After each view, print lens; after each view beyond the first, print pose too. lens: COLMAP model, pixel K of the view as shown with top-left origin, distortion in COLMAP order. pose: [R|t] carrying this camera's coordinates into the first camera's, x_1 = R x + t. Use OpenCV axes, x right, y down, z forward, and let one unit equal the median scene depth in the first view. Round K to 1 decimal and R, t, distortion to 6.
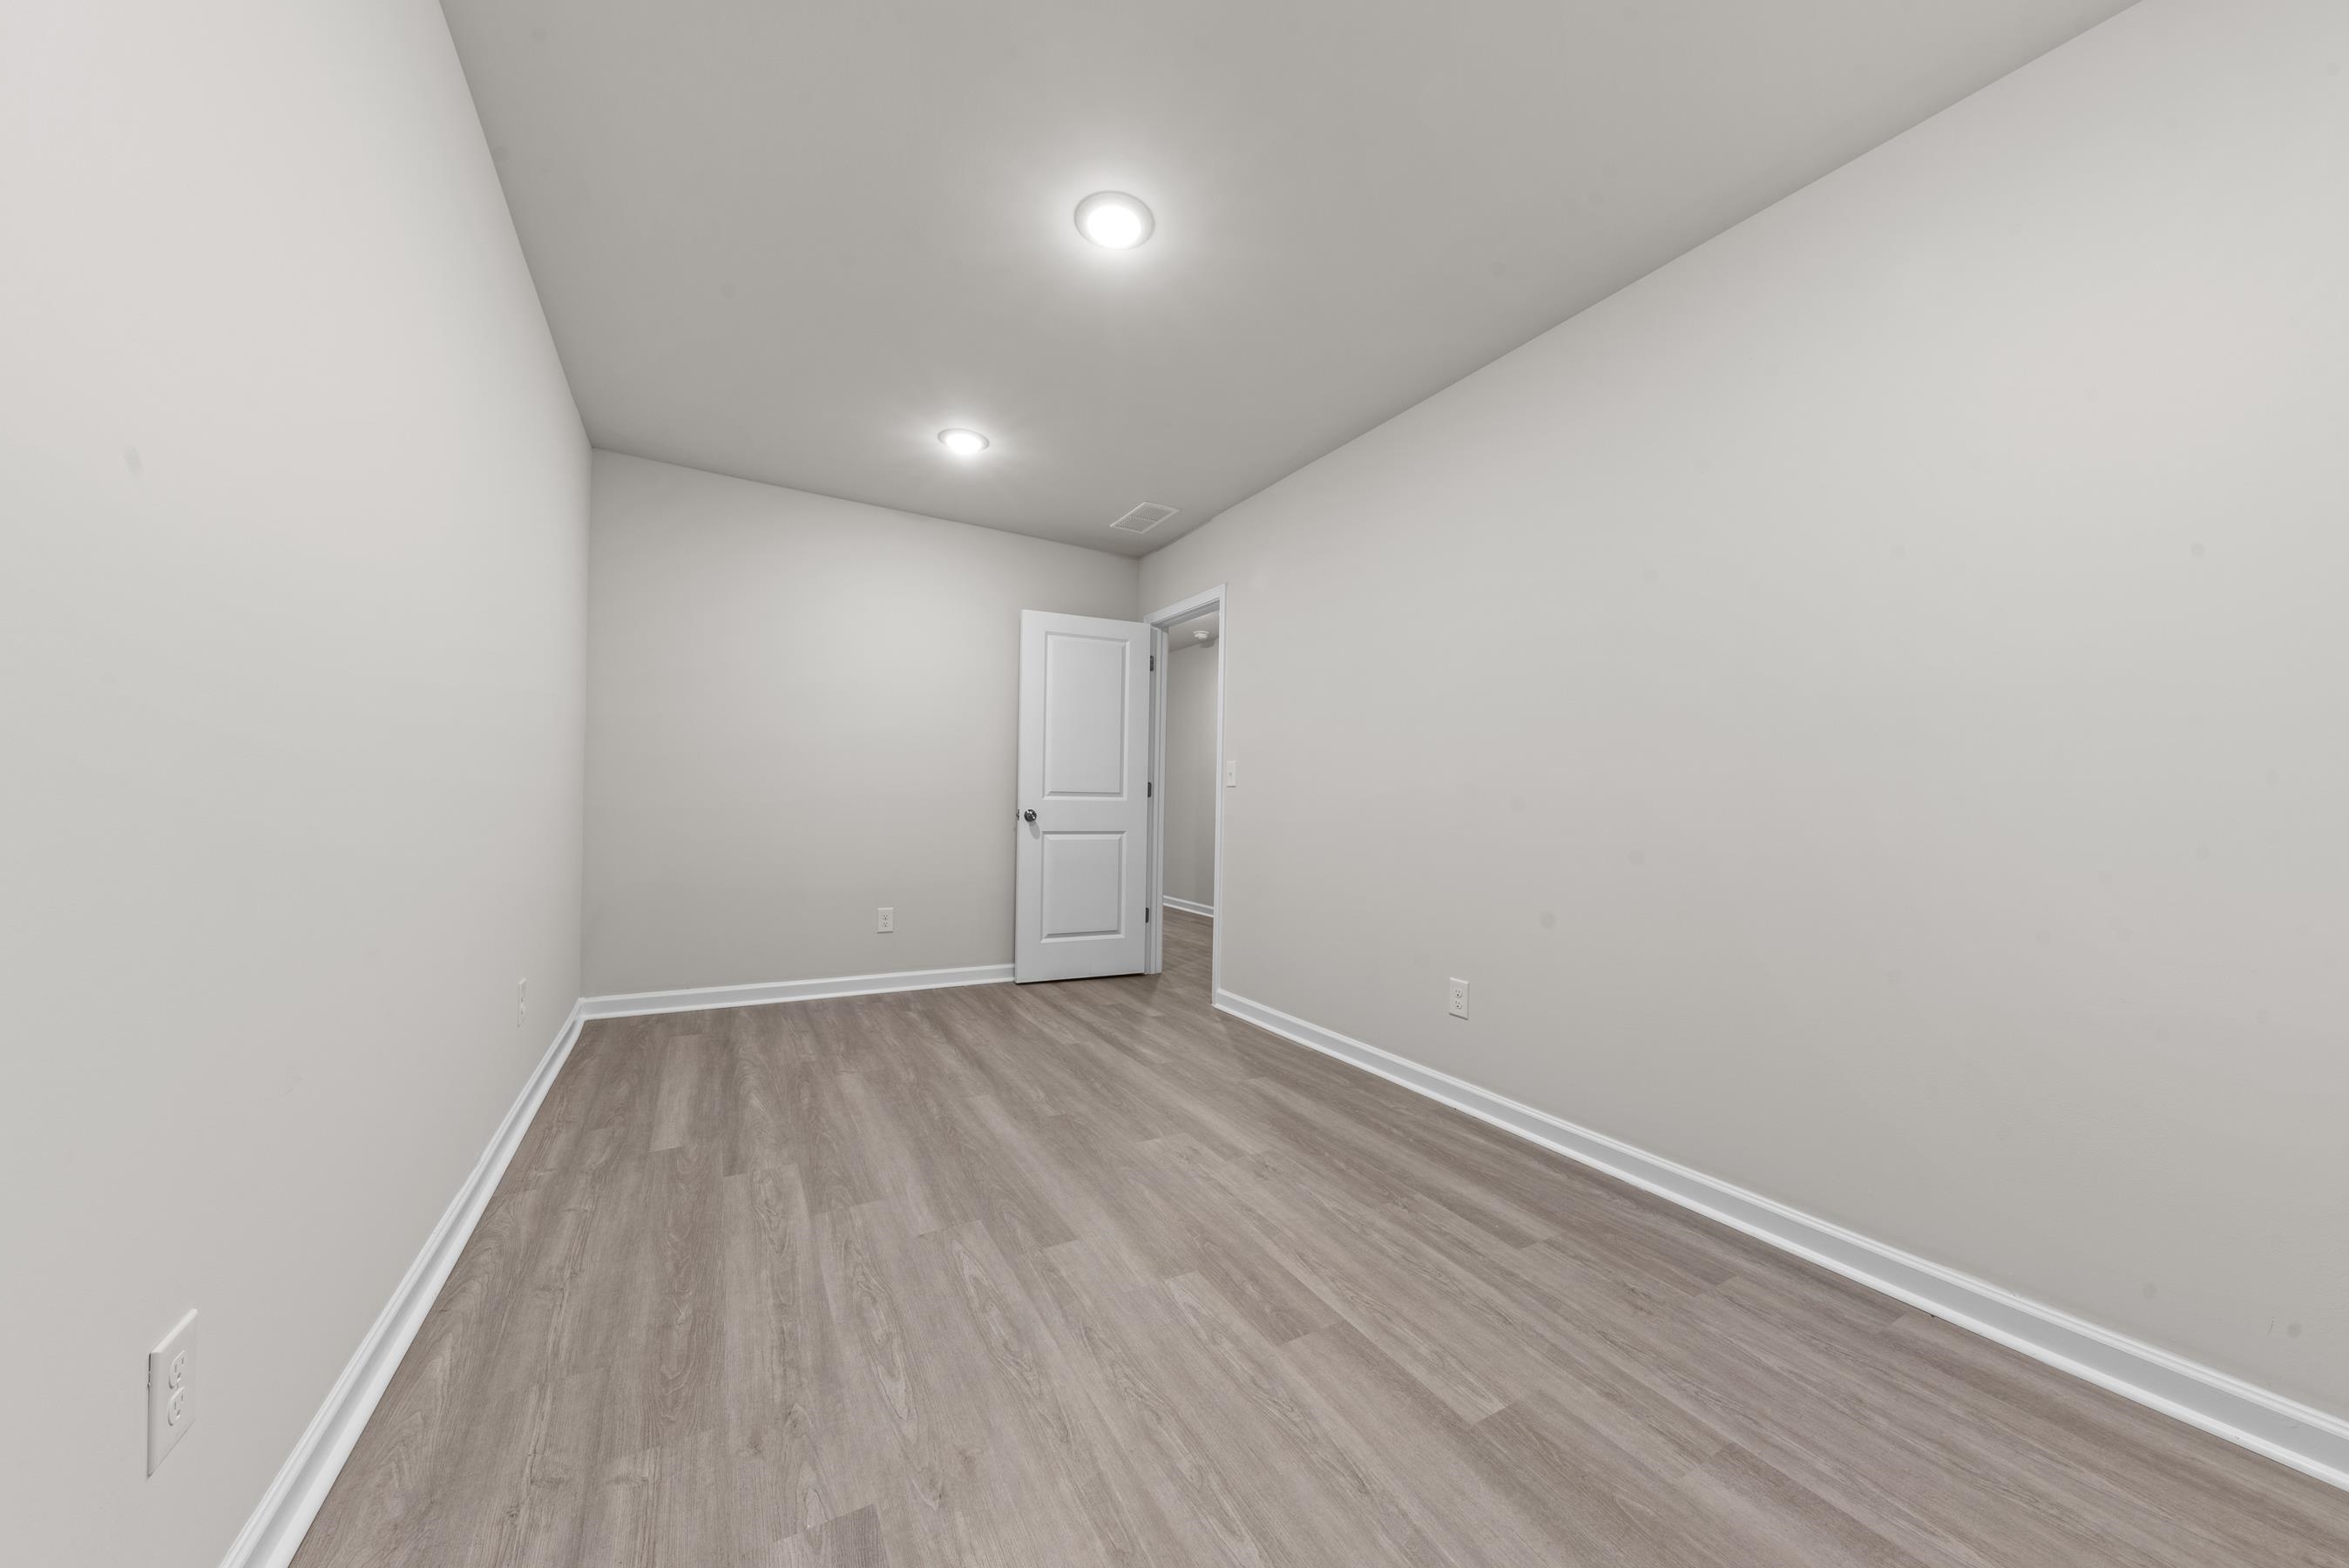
lens RADIAL K [[808.5, 0, 1163.8], [0, 808.5, 804.0], [0, 0, 1]] dist [-0.000990, 0.000007]
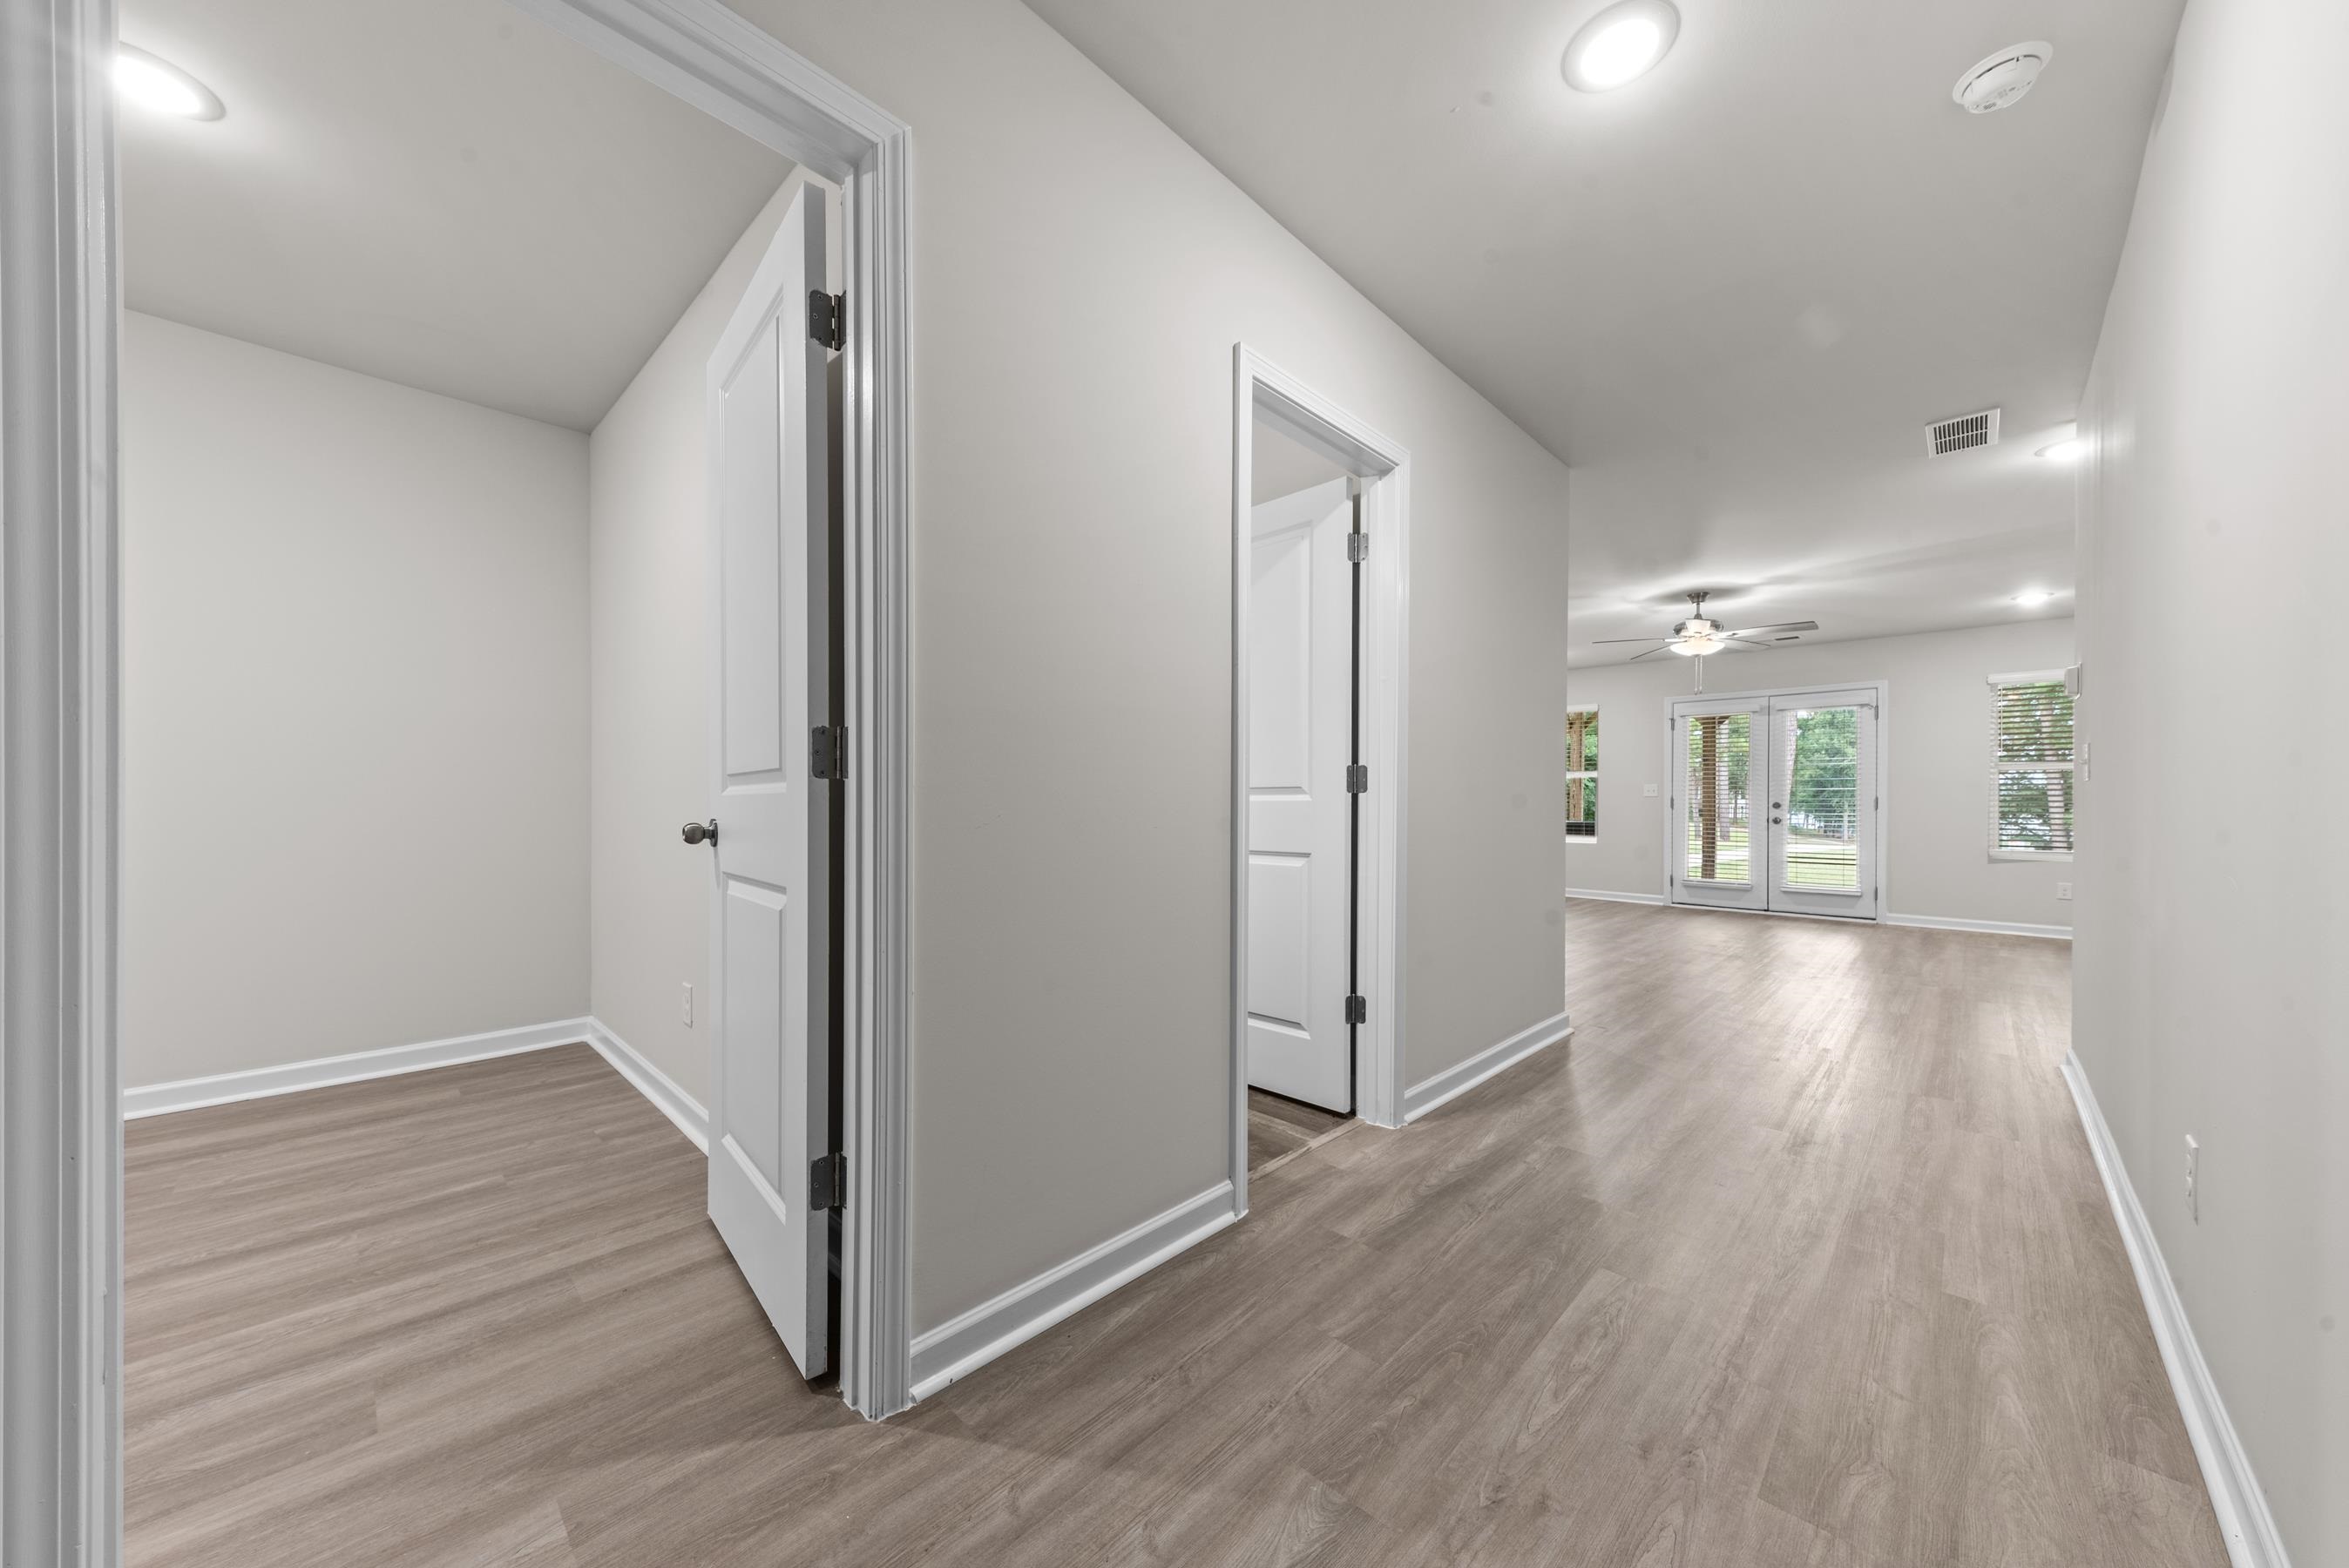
lens RADIAL K [[808.5, 0, 1163.8], [0, 808.5, 804.0], [0, 0, 1]] dist [-0.000990, 0.000007]
pose [[0.290973, -0.018149, -0.956559, 0.373619], [0.003101, 0.999833, -0.018027, 0.008528], [0.956726, 0.002279, 0.290981, 1.312618]]
